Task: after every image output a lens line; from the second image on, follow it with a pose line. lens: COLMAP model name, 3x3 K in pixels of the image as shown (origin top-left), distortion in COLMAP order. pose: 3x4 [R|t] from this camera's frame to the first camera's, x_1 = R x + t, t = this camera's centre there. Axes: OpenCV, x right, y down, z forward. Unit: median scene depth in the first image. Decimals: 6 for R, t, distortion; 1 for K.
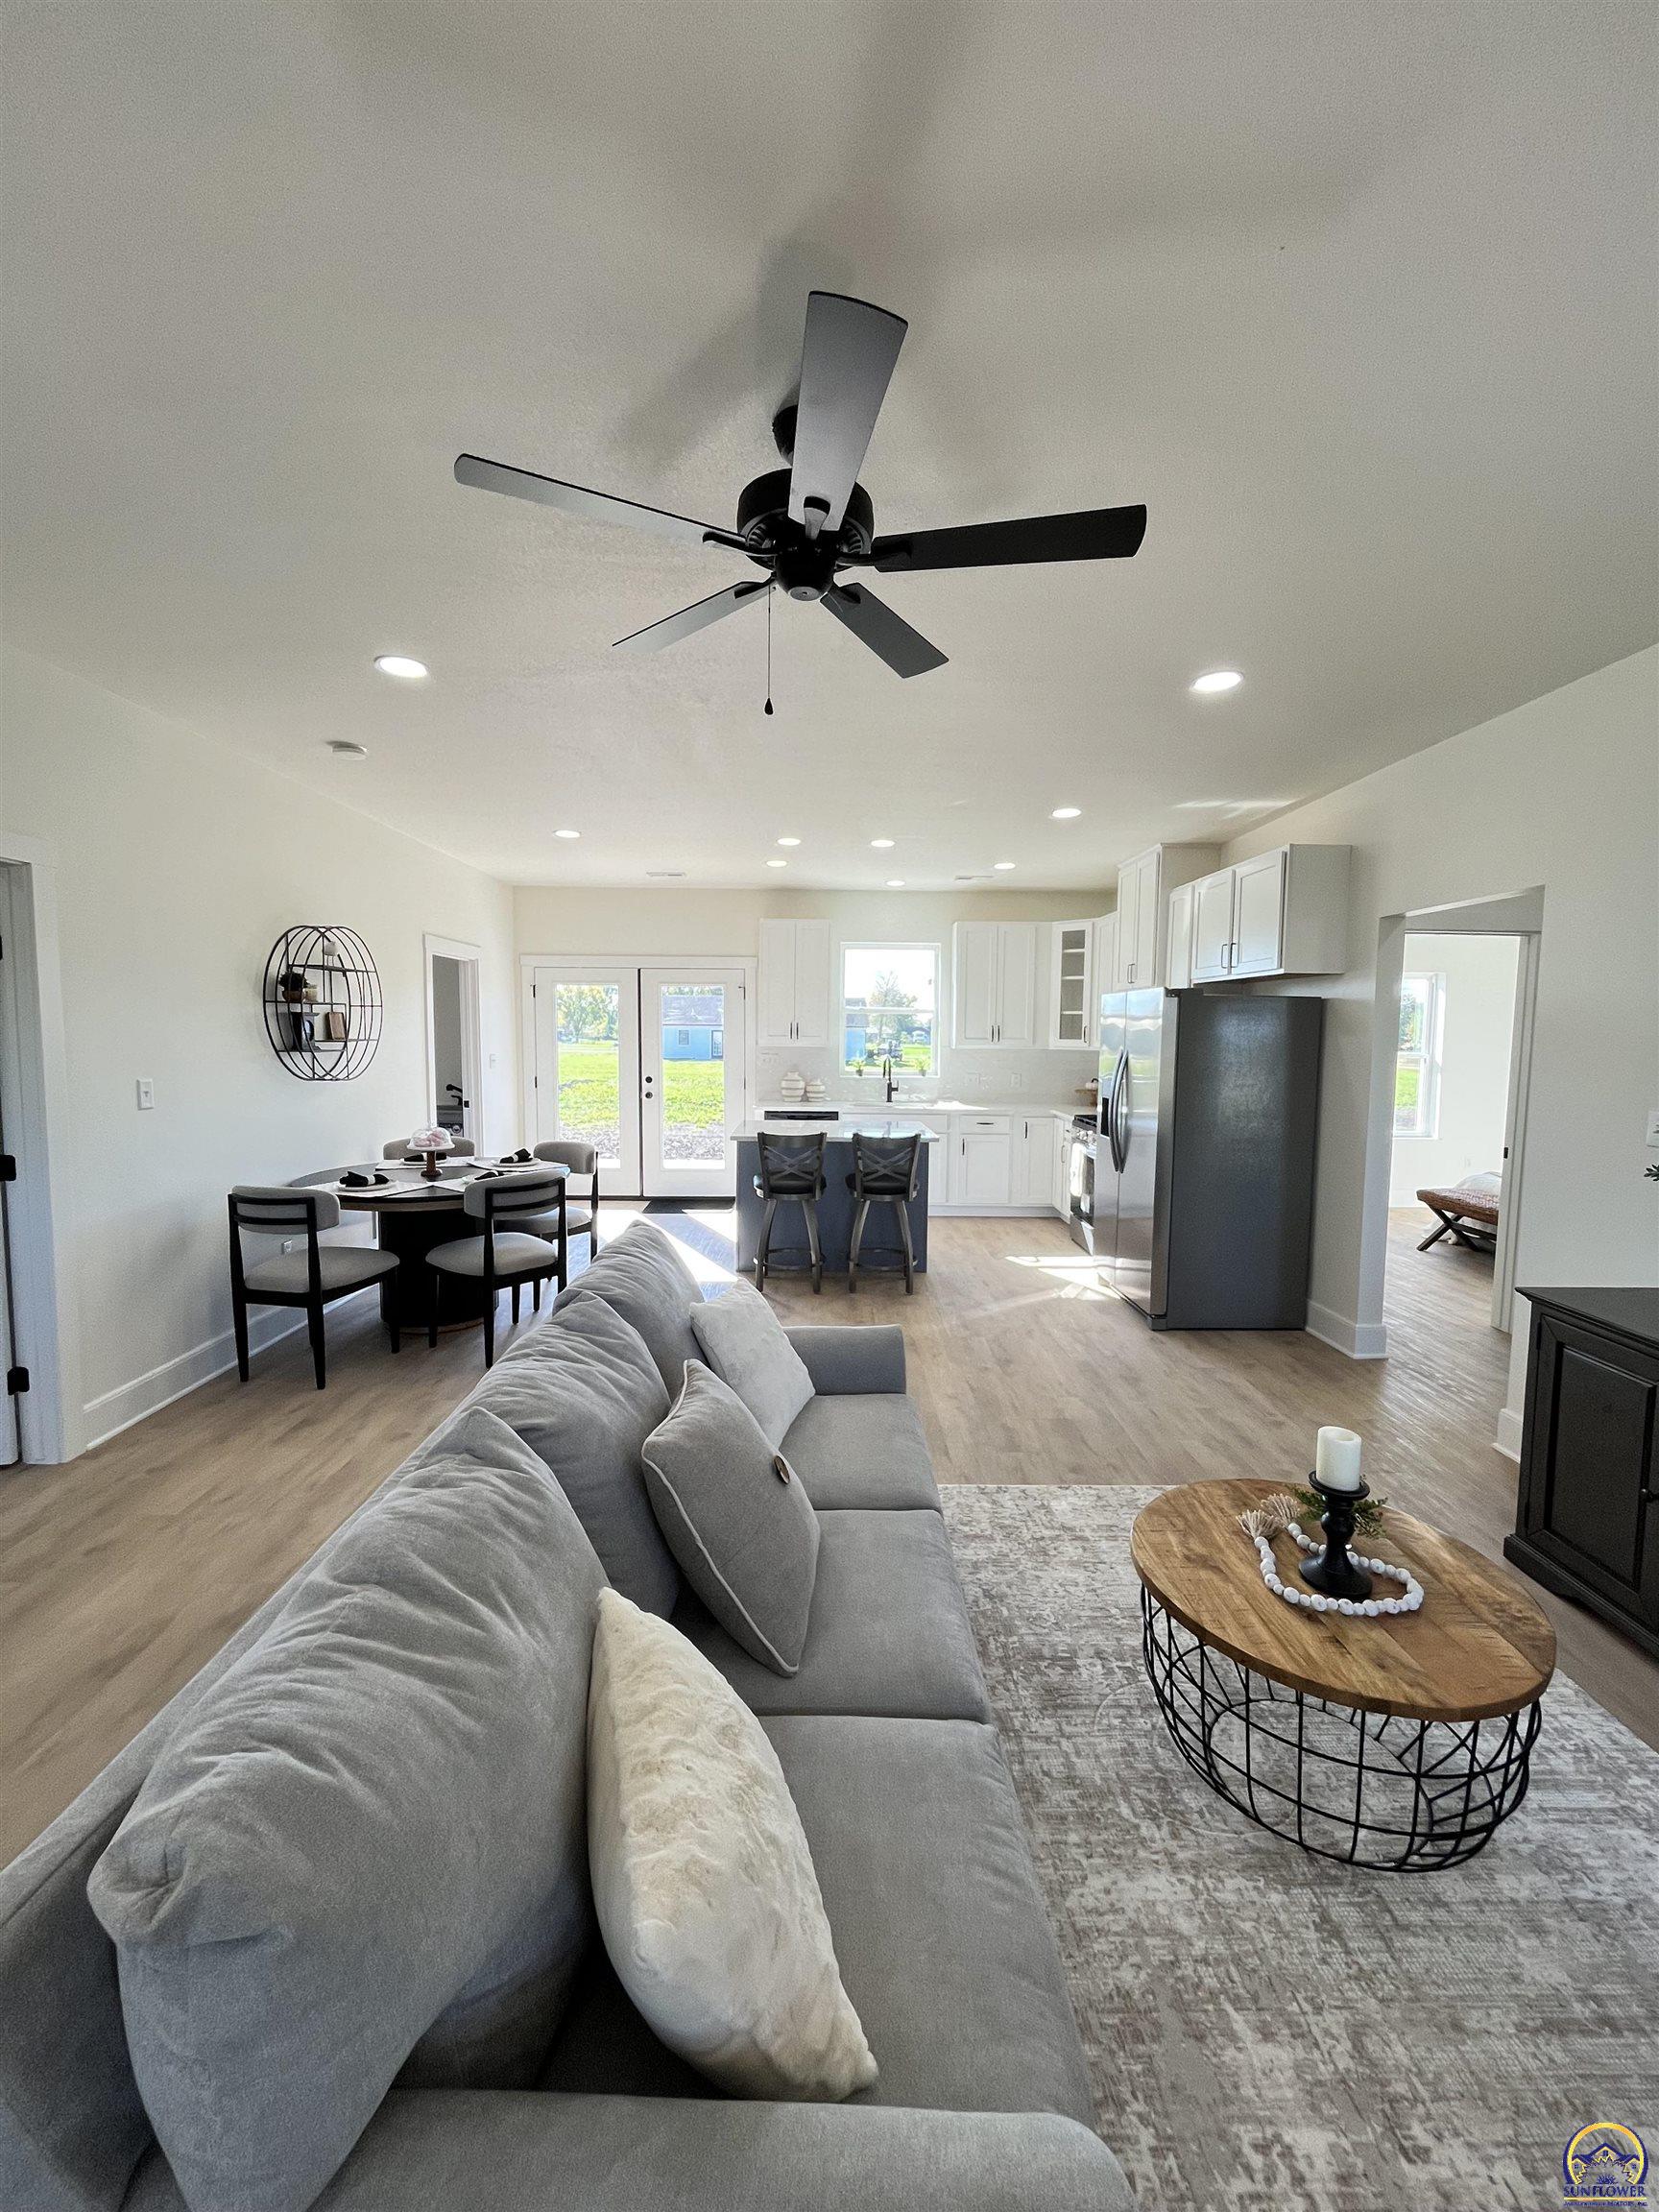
lens RADIAL K [[888.1, 0, 821.1], [0, 888.1, 1099.2], [0, 0, 1]] dist [-0.004797, -0.000538]
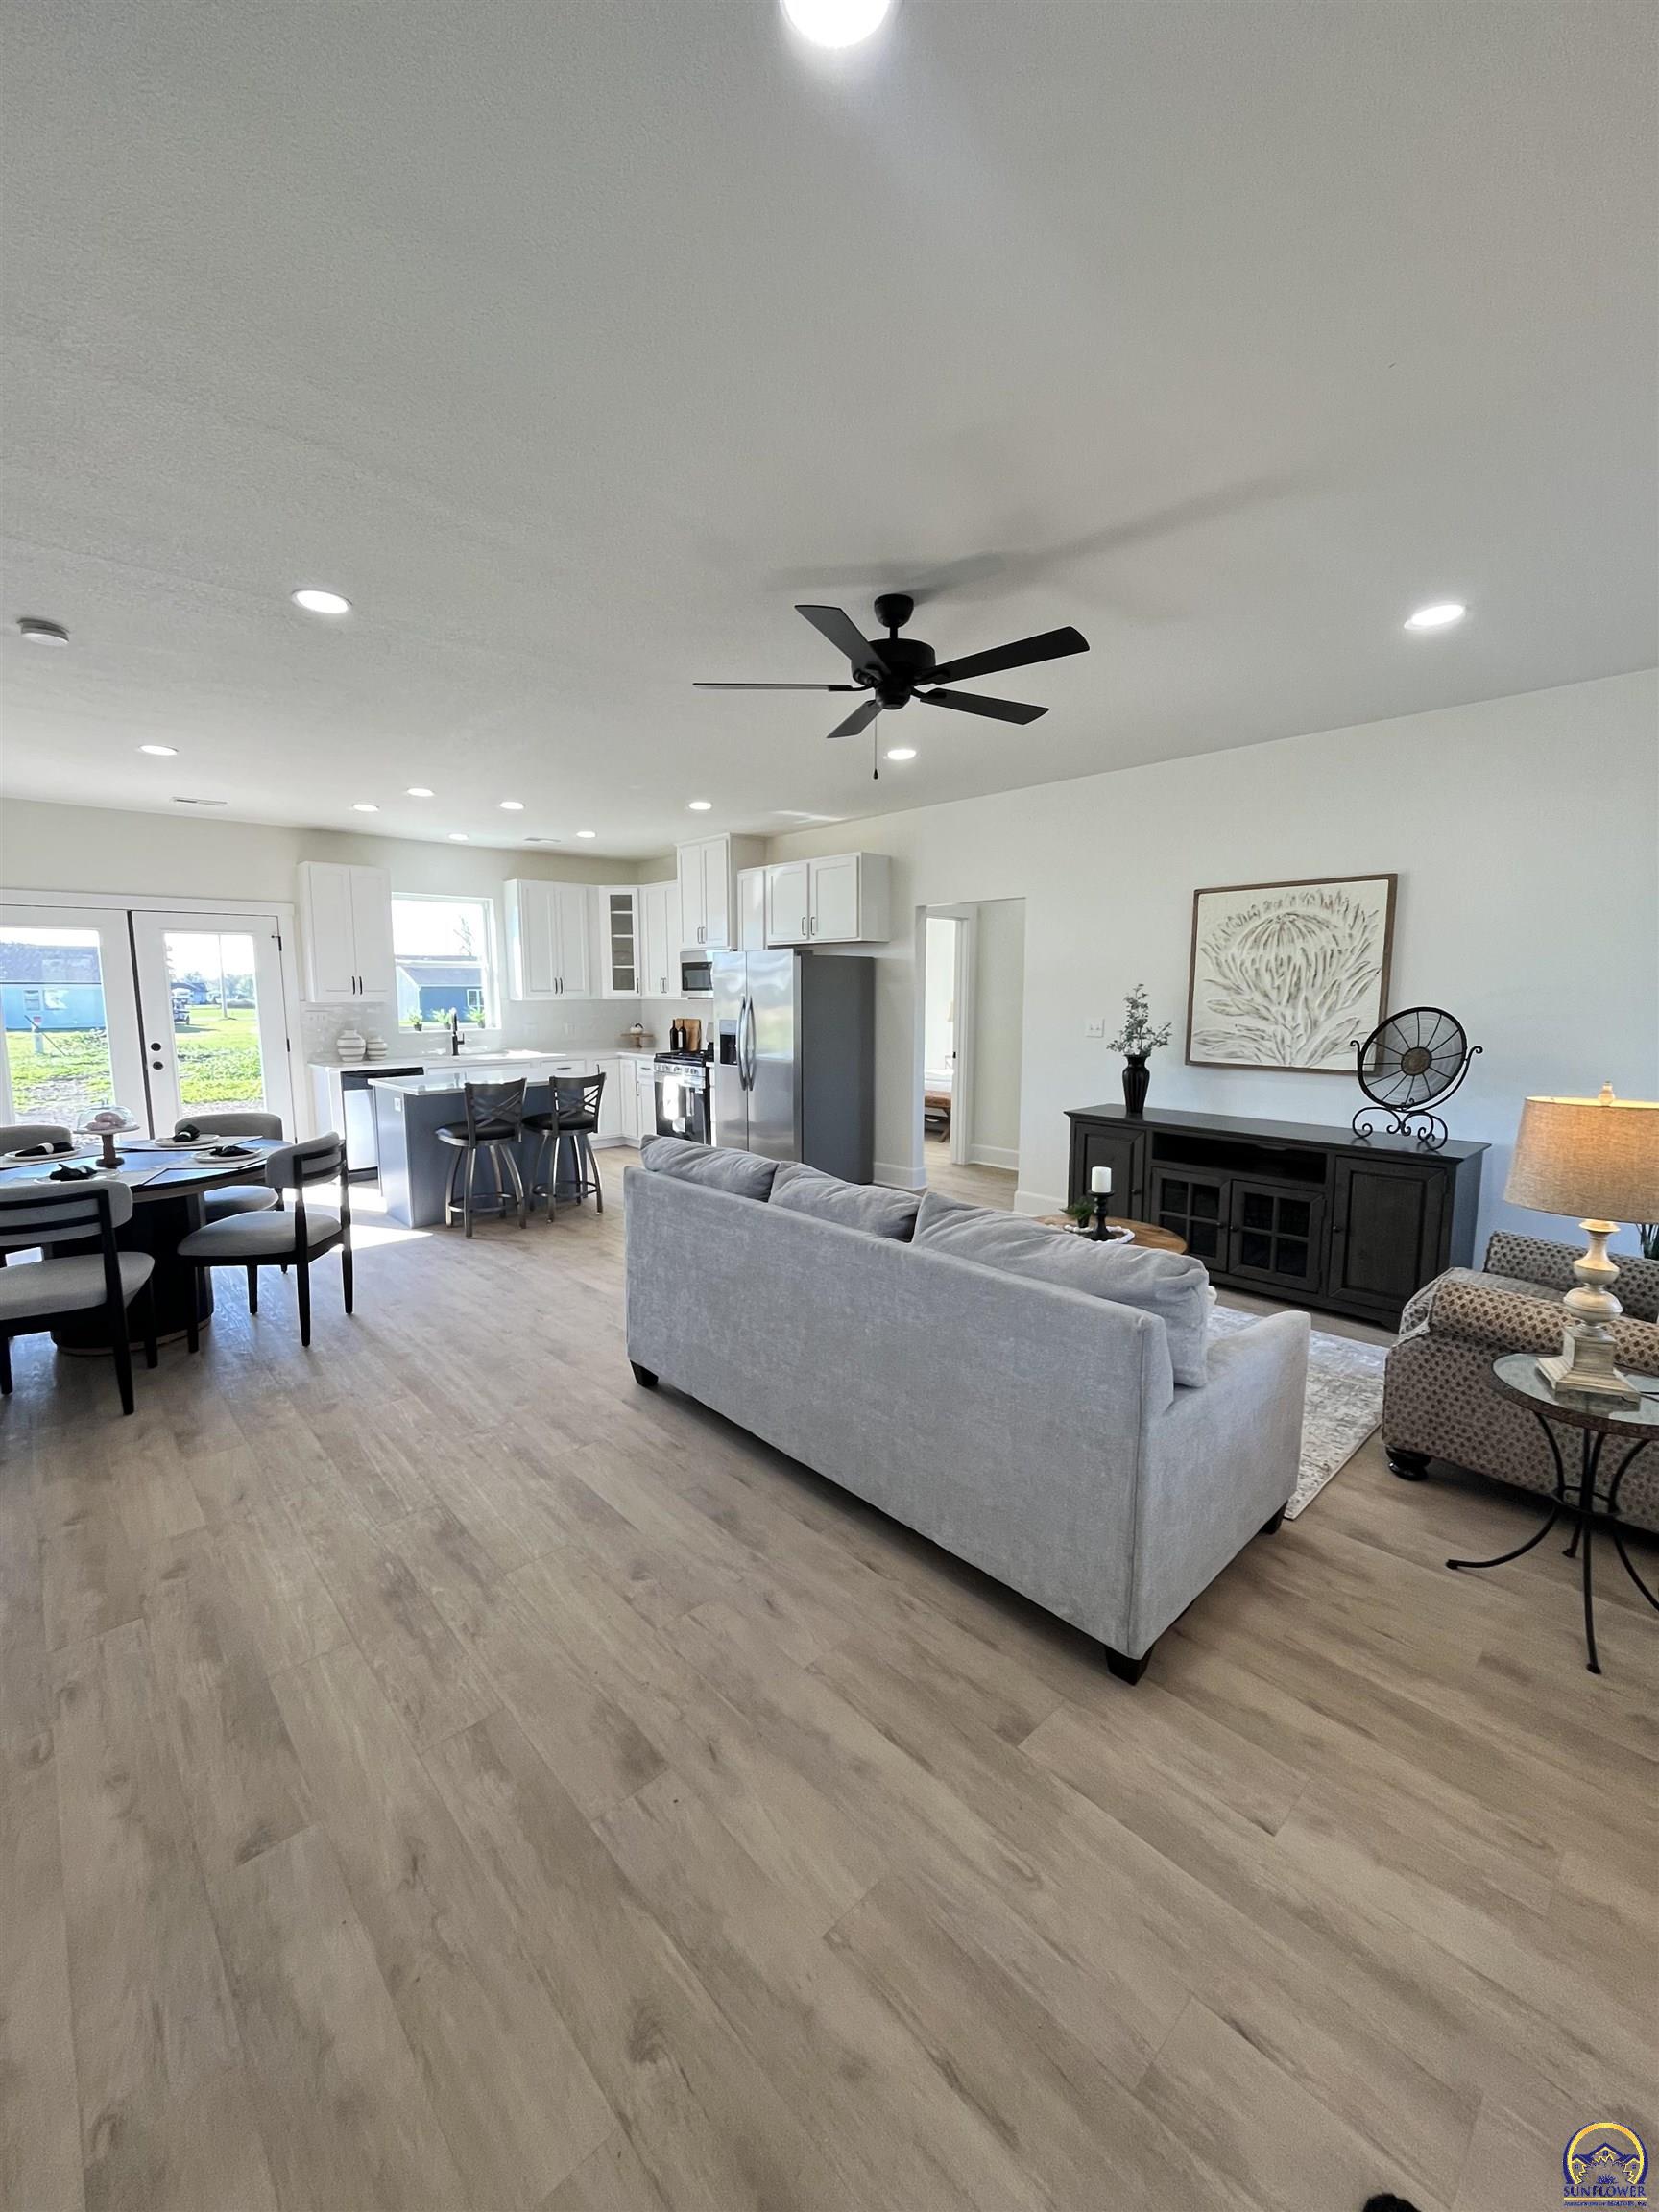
lens RADIAL K [[888.1, 0, 825.2], [0, 888.1, 1098.7], [0, 0, 1]] dist [-0.004797, -0.000538]
pose [[0.741511, -0.094656, 0.664231, -0.305171], [0.060551, 0.995399, 0.074253, 0.003157], [-0.668203, -0.014839, 0.743831, -0.032497]]
